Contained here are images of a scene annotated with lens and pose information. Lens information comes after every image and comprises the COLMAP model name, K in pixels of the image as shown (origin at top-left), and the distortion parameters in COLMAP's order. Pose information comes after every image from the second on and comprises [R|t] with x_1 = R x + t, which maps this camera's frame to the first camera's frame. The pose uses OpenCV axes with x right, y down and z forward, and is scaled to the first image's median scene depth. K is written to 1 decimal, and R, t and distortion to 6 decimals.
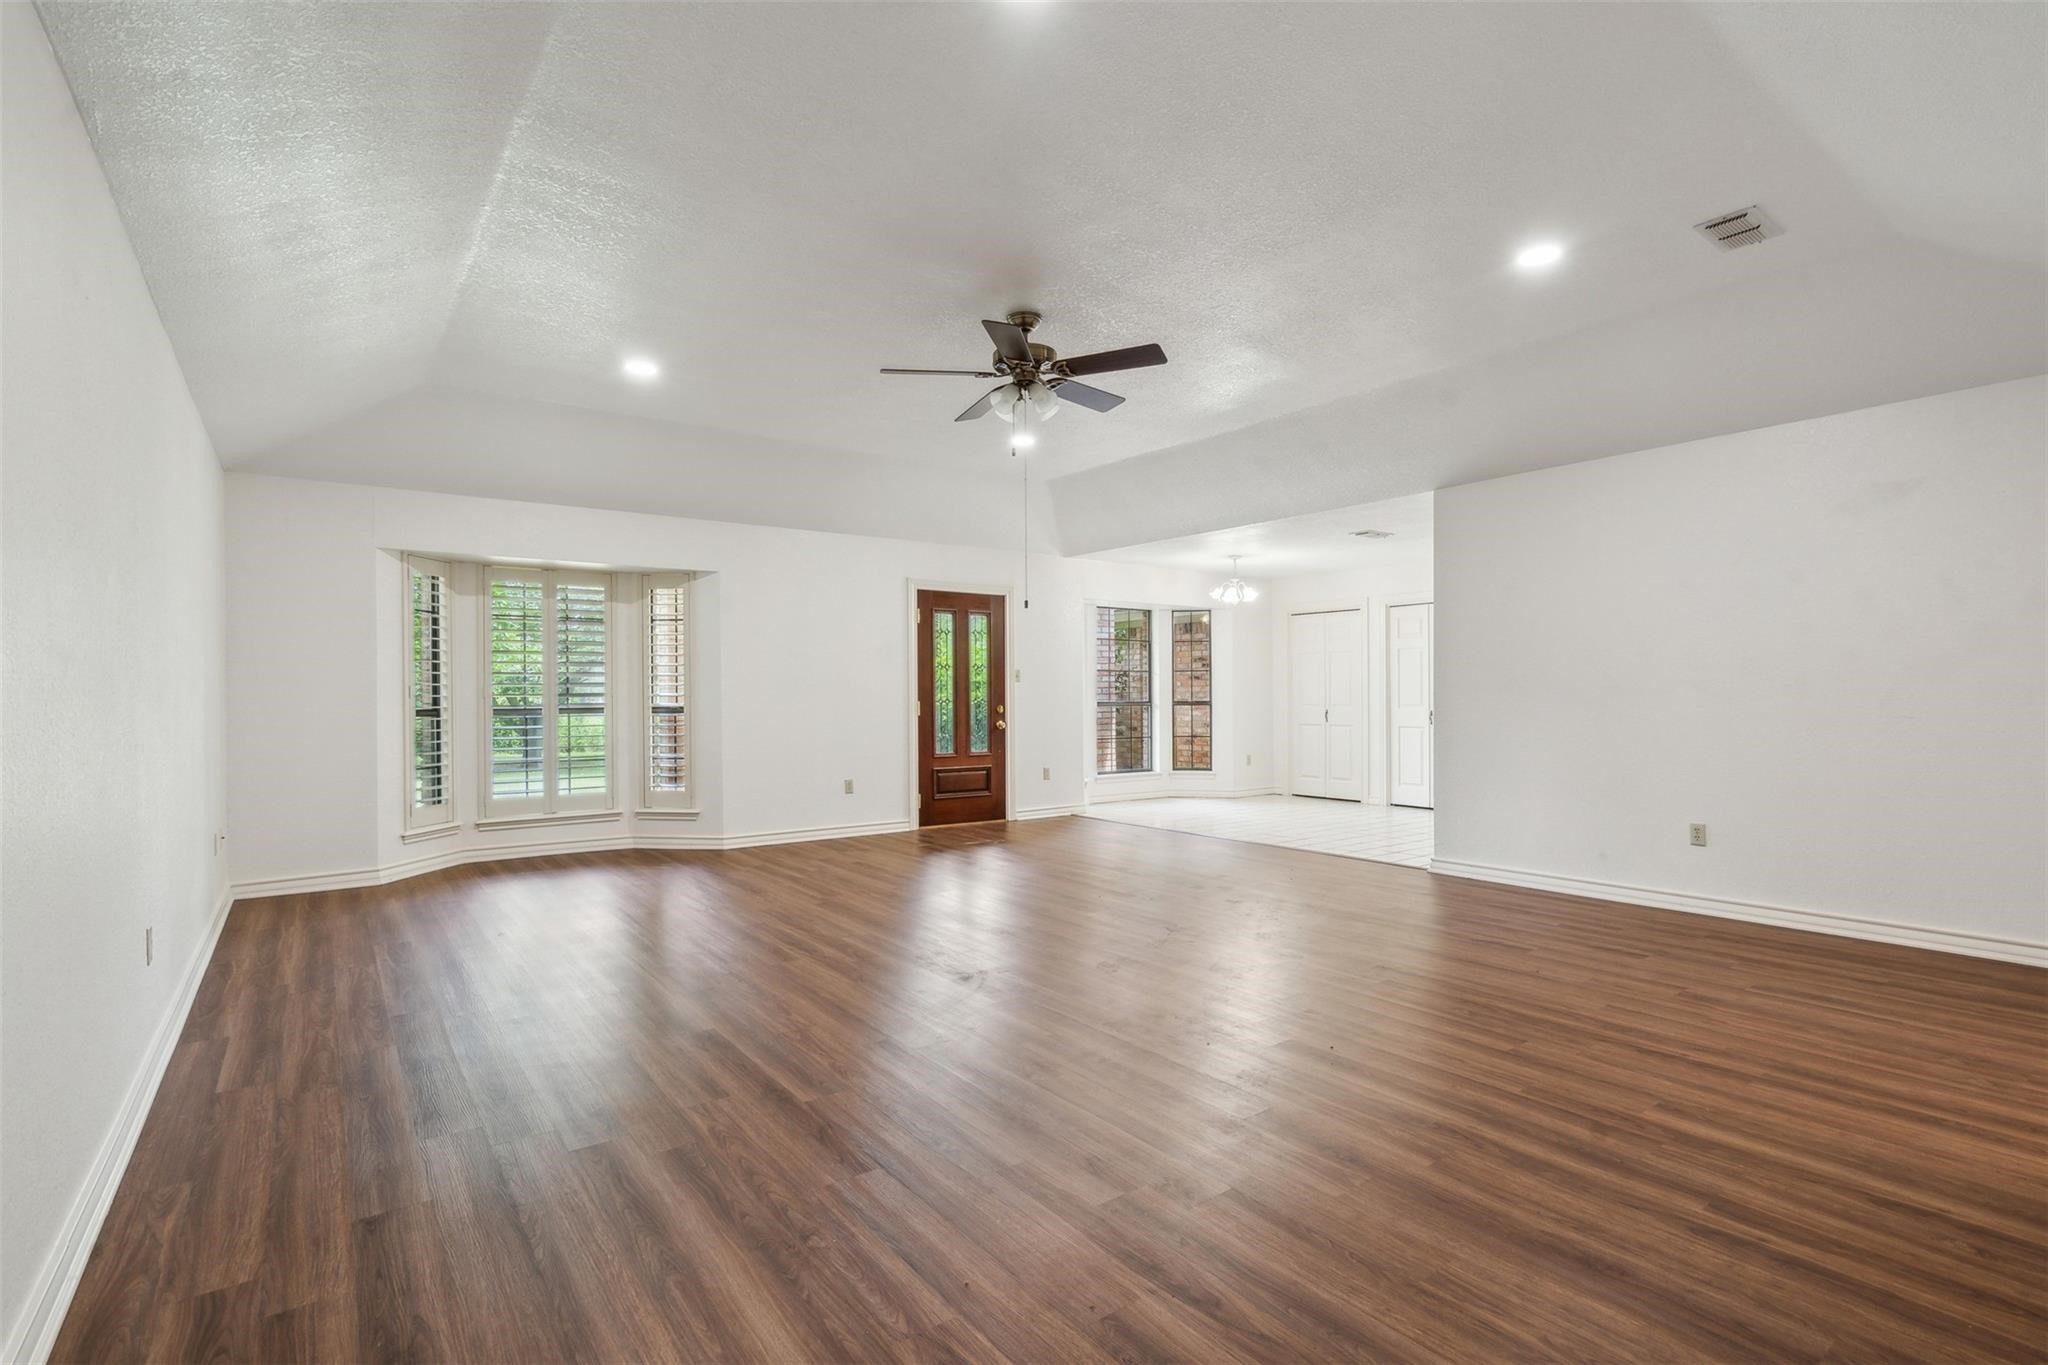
lens RADIAL K [[940.0, 0, 1034.5], [0, 940.0, 690.1], [0, 0, 1]] dist [-0.009998, -0.000500]
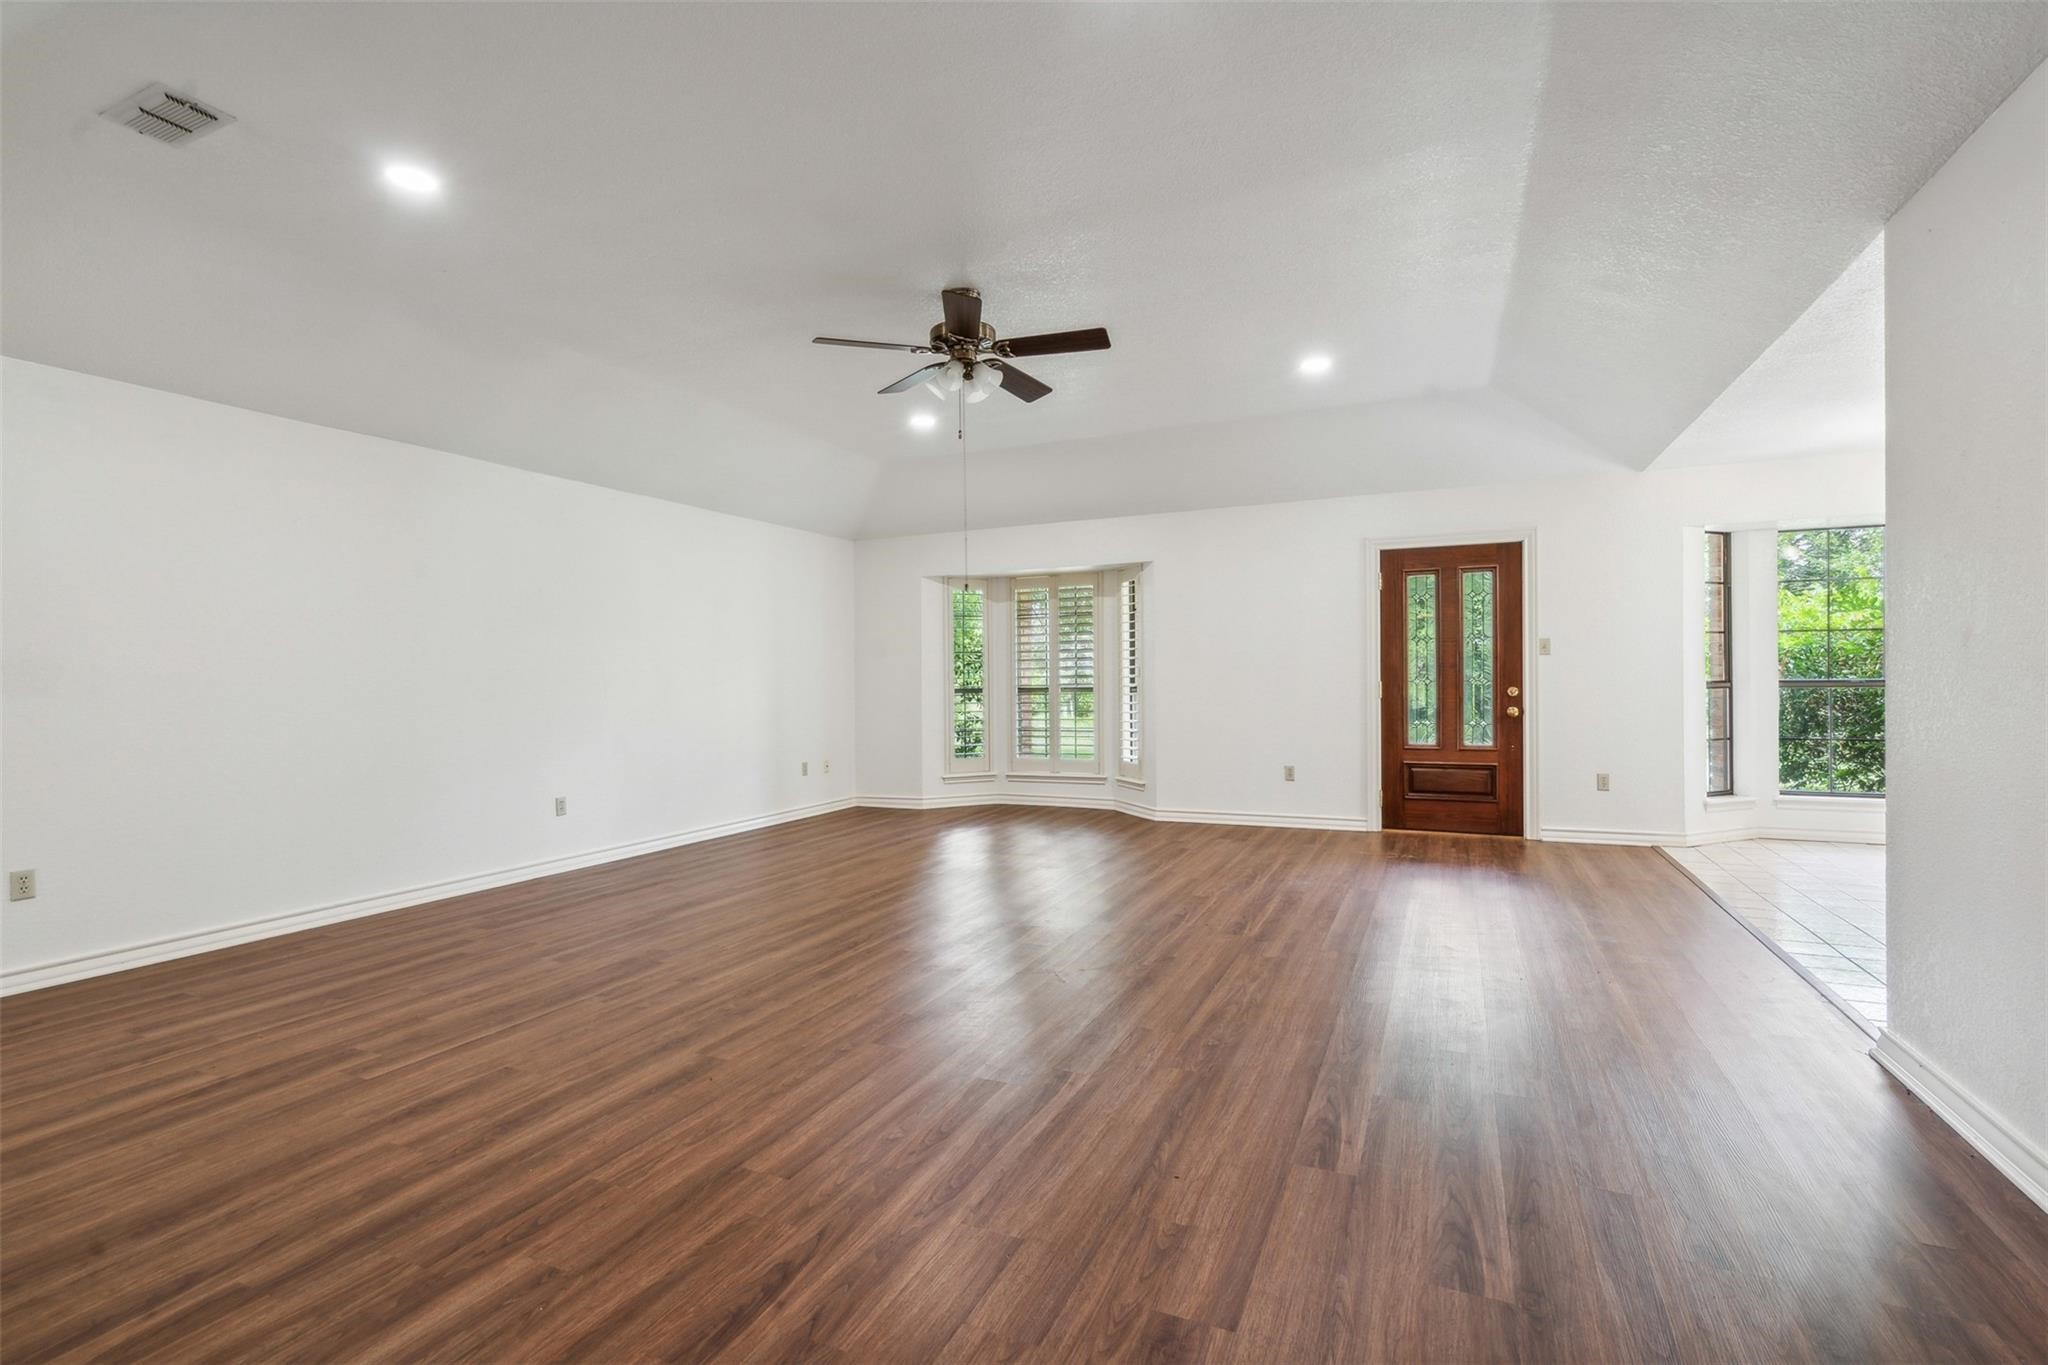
lens RADIAL K [[940.0, 0, 1041.5], [0, 940.0, 680.9], [0, 0, 1]] dist [-0.009998, -0.000500]
pose [[0.499478, 0.000934, -0.866326, 0.468407], [0.014862, 0.999843, 0.009647, -0.001412], [0.866199, -0.017693, 0.499385, 0.311199]]
